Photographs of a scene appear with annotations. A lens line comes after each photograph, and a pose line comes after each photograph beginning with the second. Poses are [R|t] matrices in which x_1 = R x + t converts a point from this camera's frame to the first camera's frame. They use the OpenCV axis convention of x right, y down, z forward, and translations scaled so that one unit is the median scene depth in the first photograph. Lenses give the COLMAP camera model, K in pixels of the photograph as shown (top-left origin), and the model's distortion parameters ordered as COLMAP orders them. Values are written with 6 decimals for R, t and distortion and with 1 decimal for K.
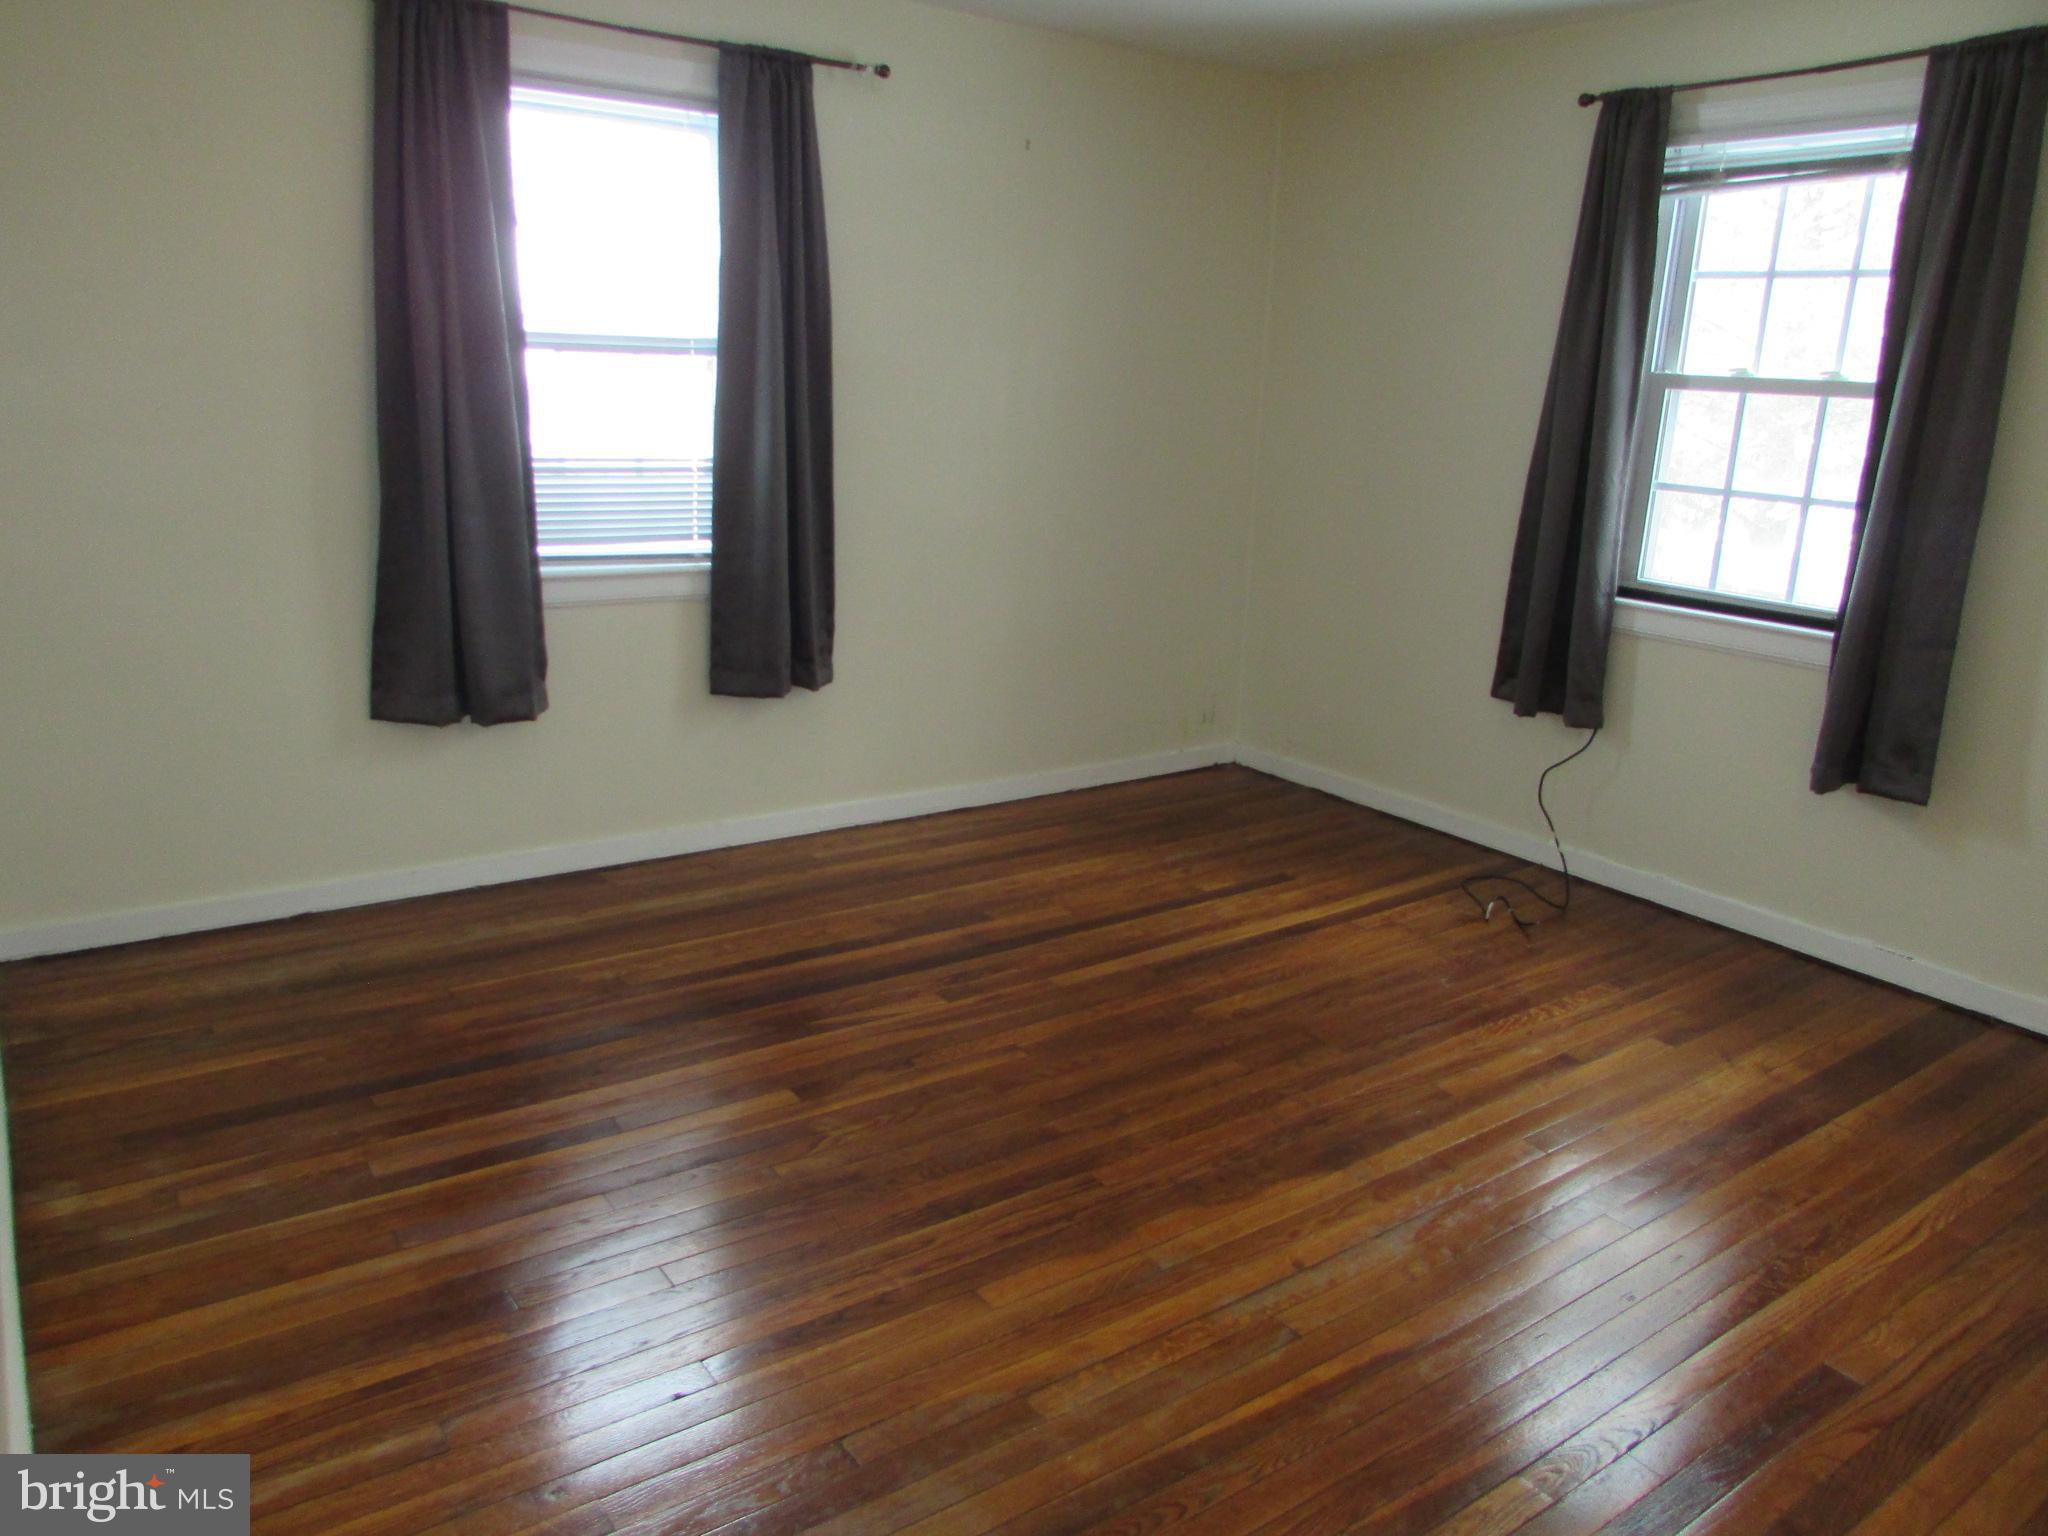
lens RADIAL K [[1448.9, 0, 1014.8], [0, 1448.9, 787.1], [0, 0, 1]] dist [-0.022708, 0.009773]
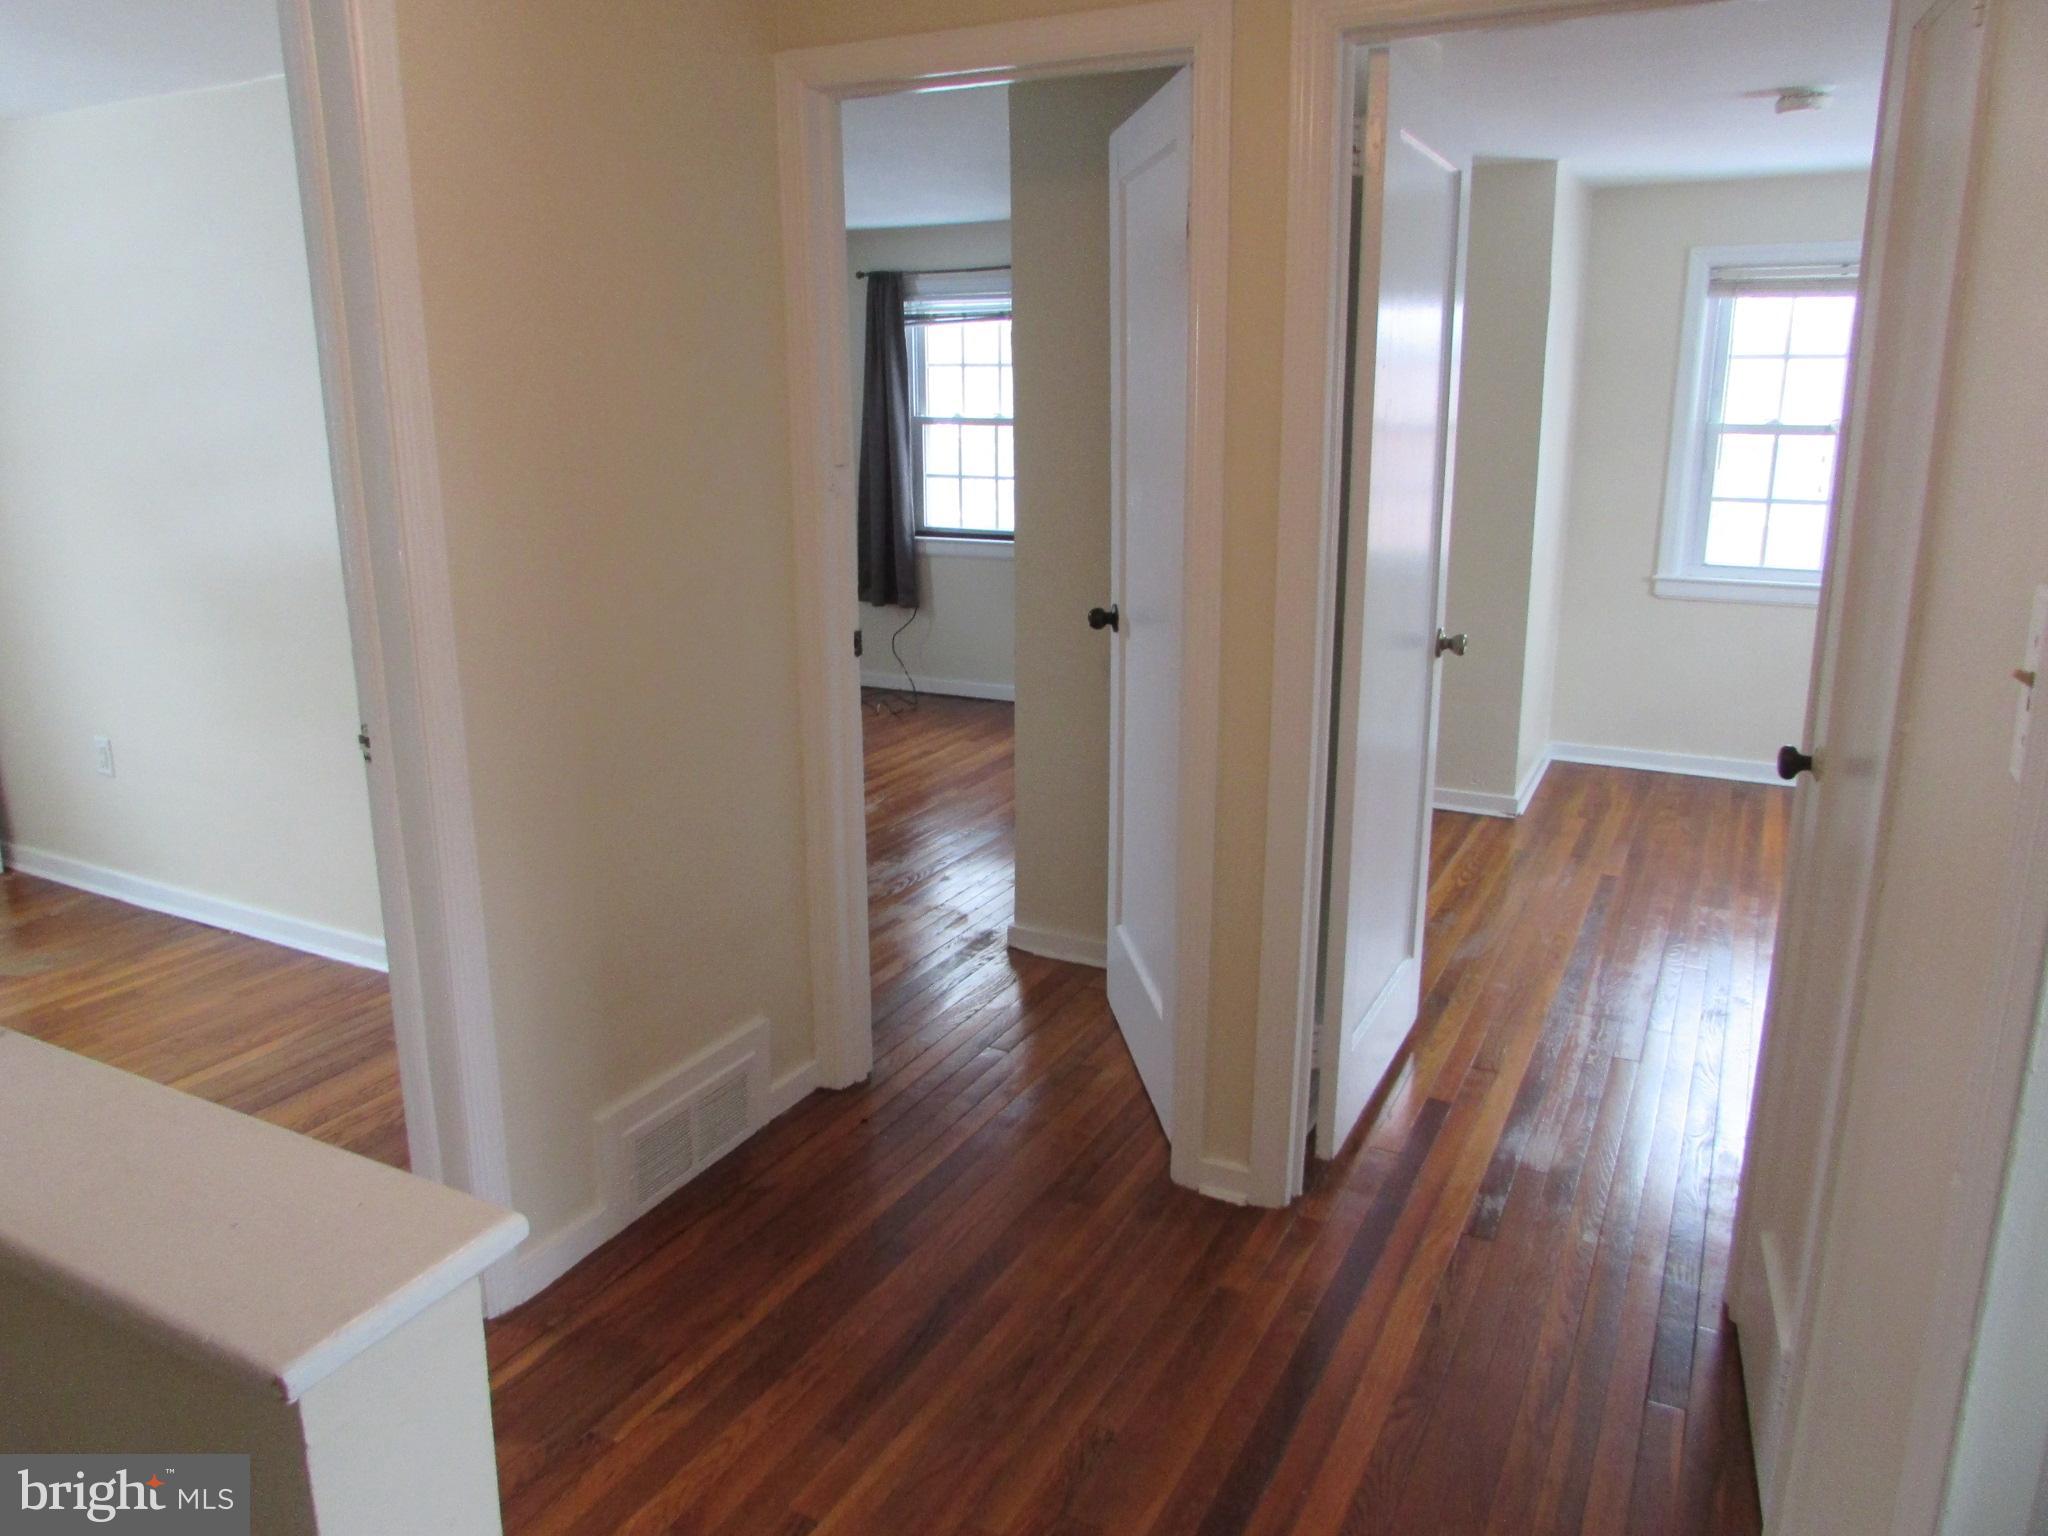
lens RADIAL K [[1448.9, 0, 1036.6], [0, 1448.9, 762.4], [0, 0, 1]] dist [-0.022708, 0.009773]
pose [[0.888136, -0.142835, 0.436821, -0.326737], [0.158428, 0.987370, 0.000746, 0.194508], [-0.431411, 0.068542, 0.899548, -0.786732]]
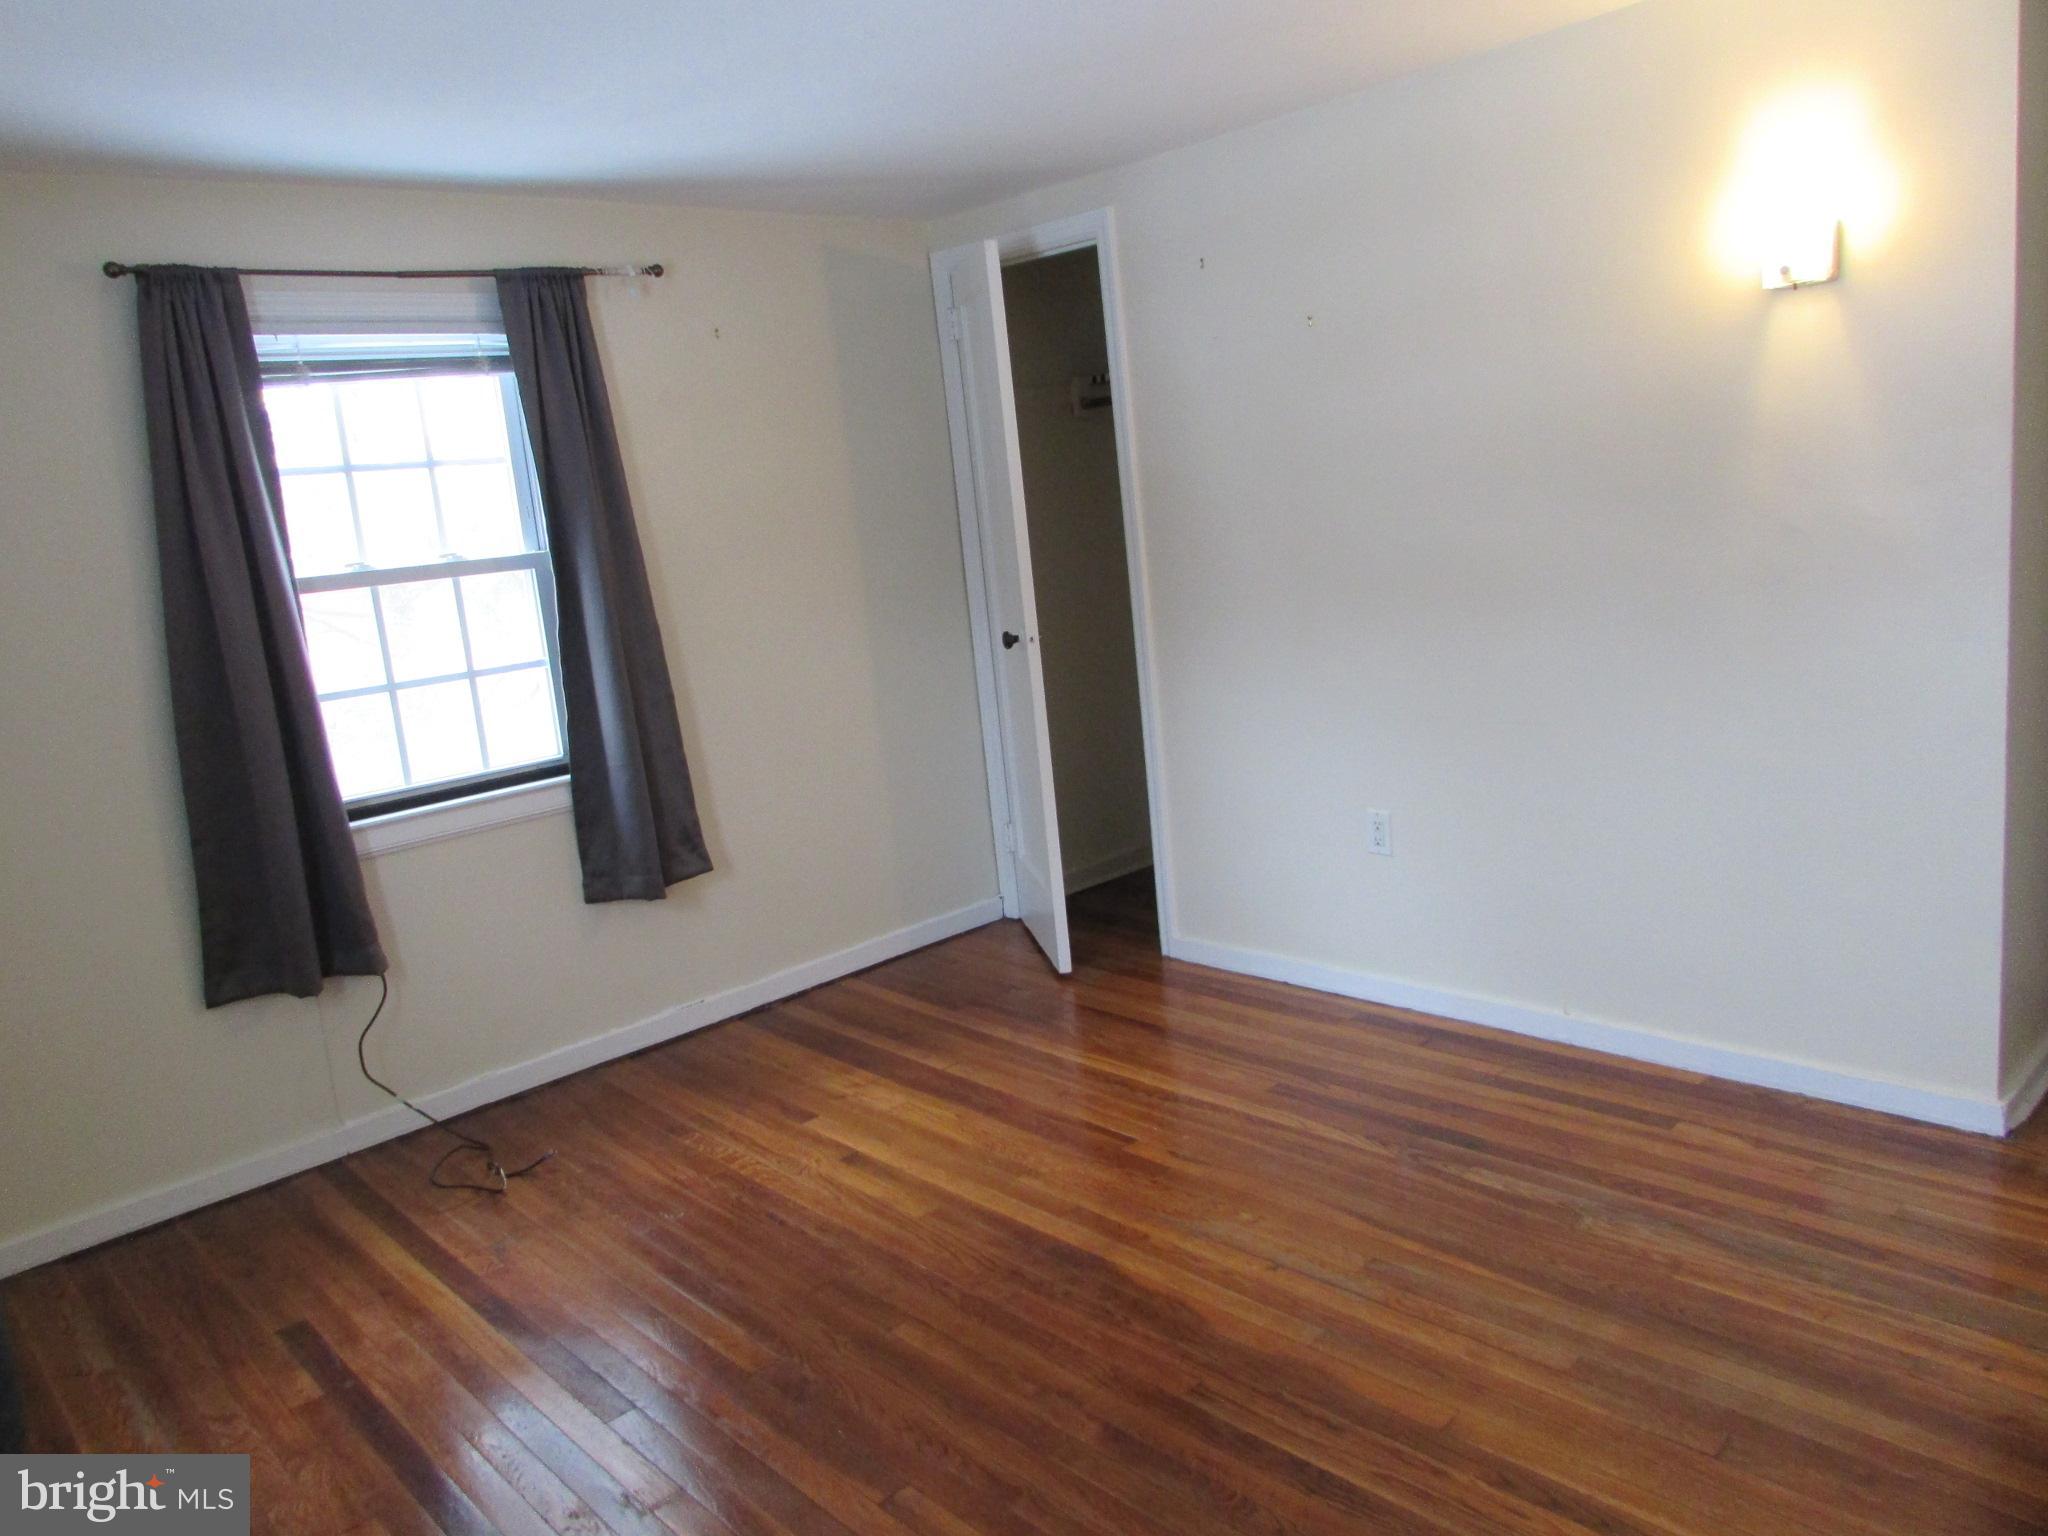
lens RADIAL K [[1448.9, 0, 1007.8], [0, 1448.9, 763.5], [0, 0, 1]] dist [-0.022708, 0.009773]
pose [[-0.134620, -0.211287, 0.968109, -0.526591], [0.361440, 0.899218, 0.246511, -0.256836], [-0.922626, 0.383099, -0.044685, 0.709357]]
